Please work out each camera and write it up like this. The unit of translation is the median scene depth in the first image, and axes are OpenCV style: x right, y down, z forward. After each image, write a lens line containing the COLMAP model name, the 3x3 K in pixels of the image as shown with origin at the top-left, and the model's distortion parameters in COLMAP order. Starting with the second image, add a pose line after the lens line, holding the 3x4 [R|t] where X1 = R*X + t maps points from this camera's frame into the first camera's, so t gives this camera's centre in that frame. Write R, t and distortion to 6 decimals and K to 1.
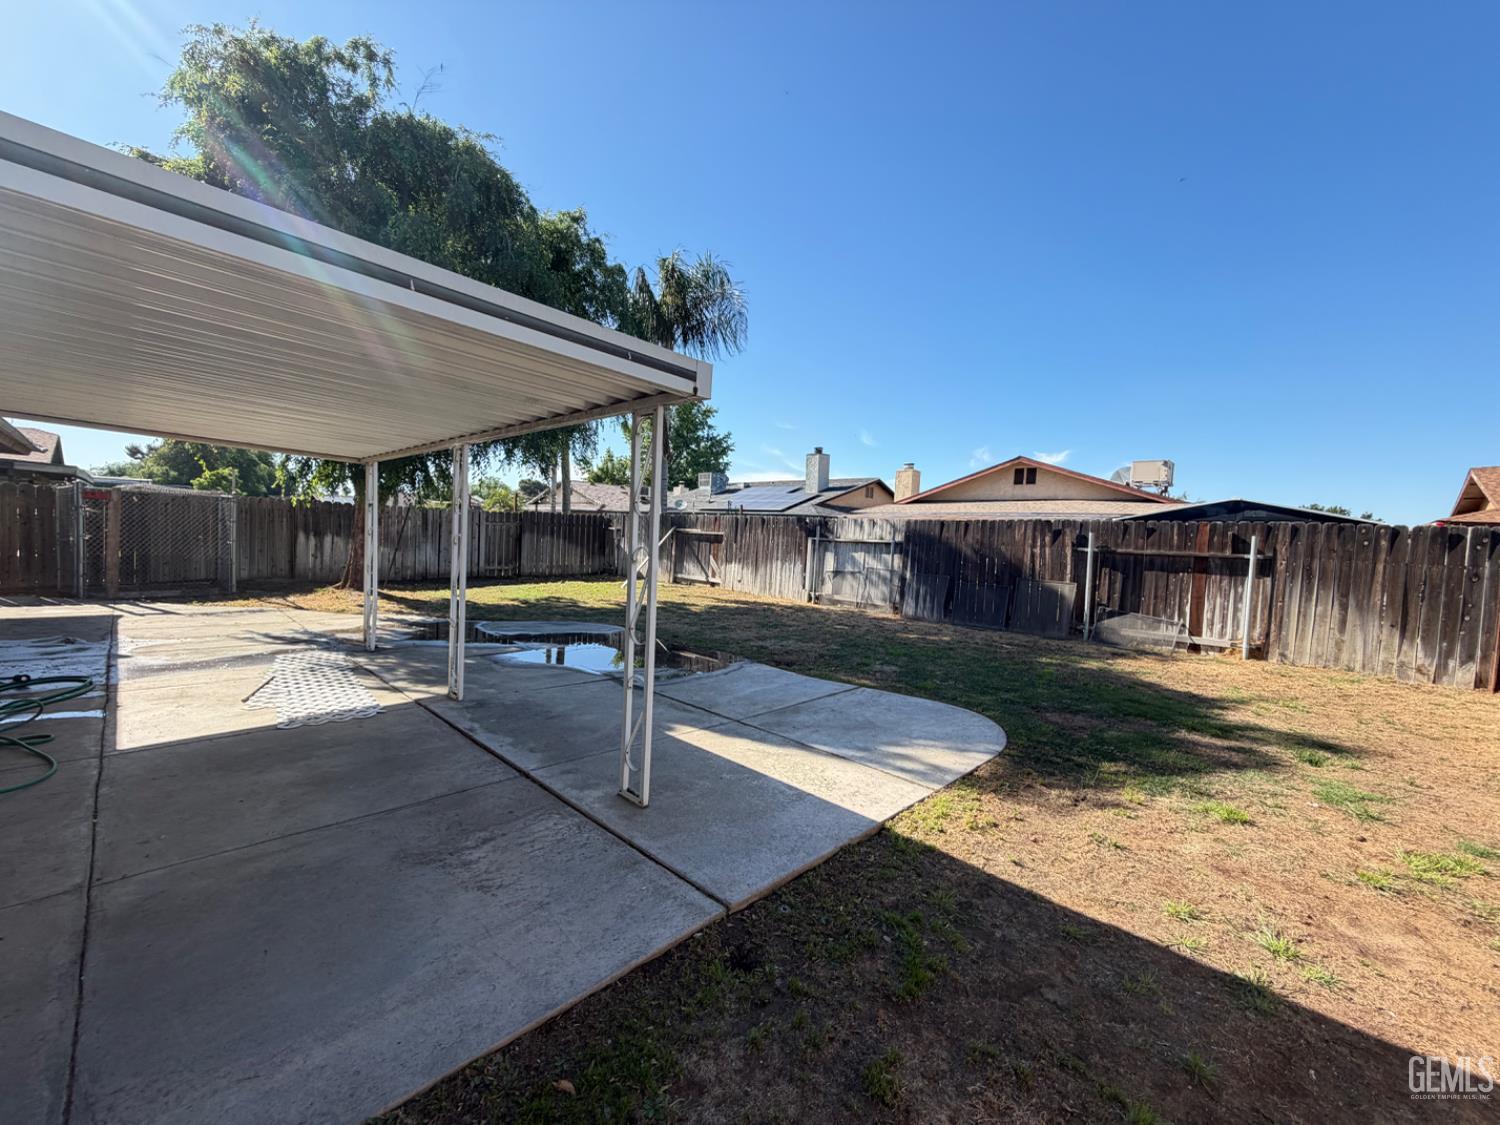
lens RADIAL K [[596.7, 0, 745.0], [0, 596.7, 560.2], [0, 0, 1]] dist [-0.001056, 0.000299]
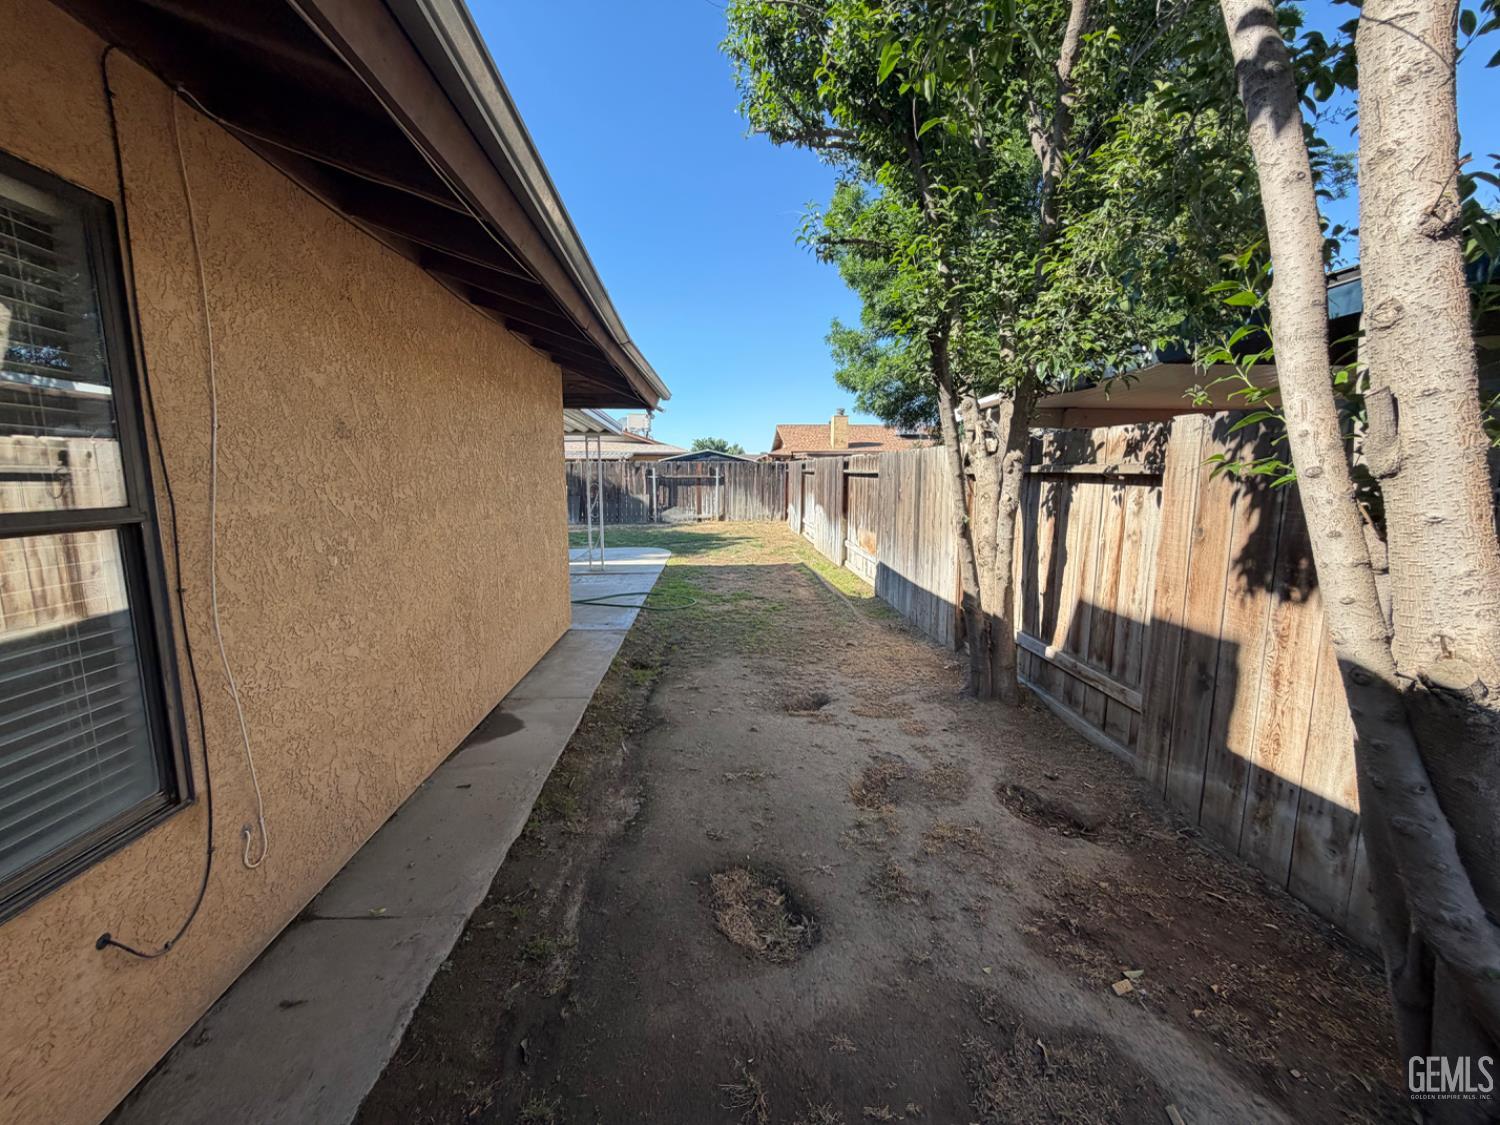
lens RADIAL K [[596.7, 0, 745.0], [0, 596.7, 560.2], [0, 0, 1]] dist [-0.001056, 0.000299]
pose [[0.678007, -0.145114, 0.720588, -0.678684], [0.059952, 0.987970, 0.142551, -0.008403], [-0.732606, -0.053450, 0.678551, -0.571767]]
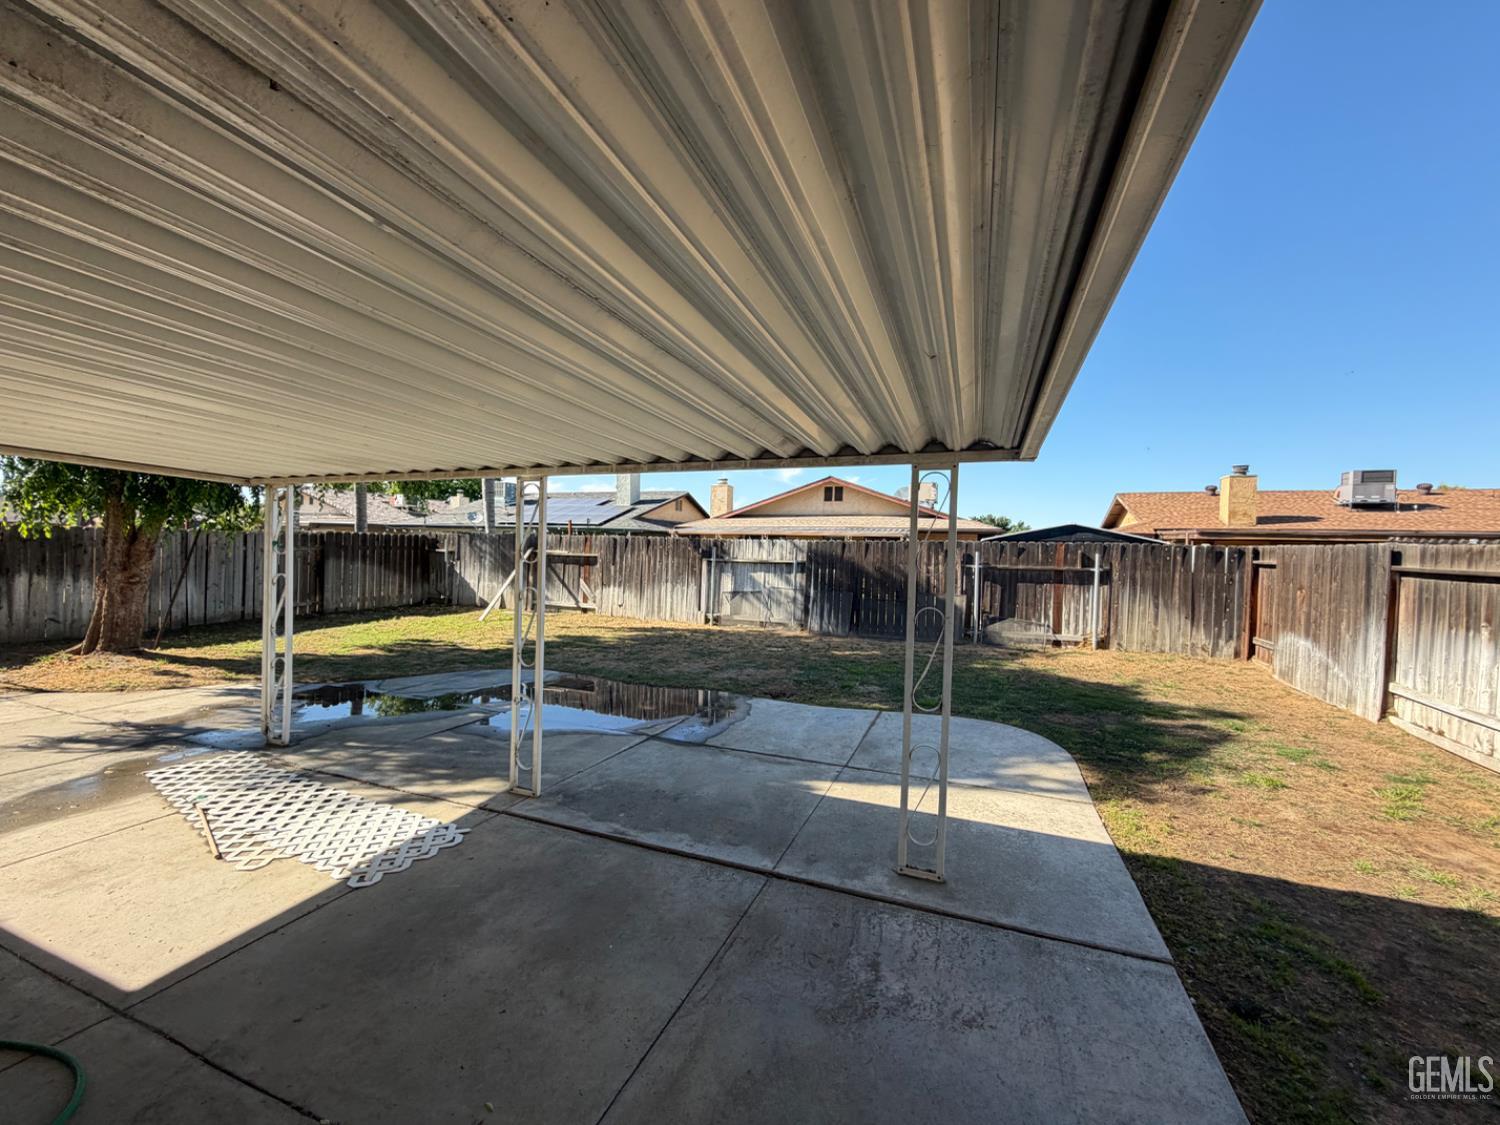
lens RADIAL K [[596.7, 0, 745.0], [0, 596.7, 560.2], [0, 0, 1]] dist [-0.001056, 0.000299]
pose [[0.922447, -0.028458, 0.385075, -0.299758], [0.033578, 0.999414, -0.006578, -0.037694], [-0.384662, 0.018998, 0.922862, 0.087427]]
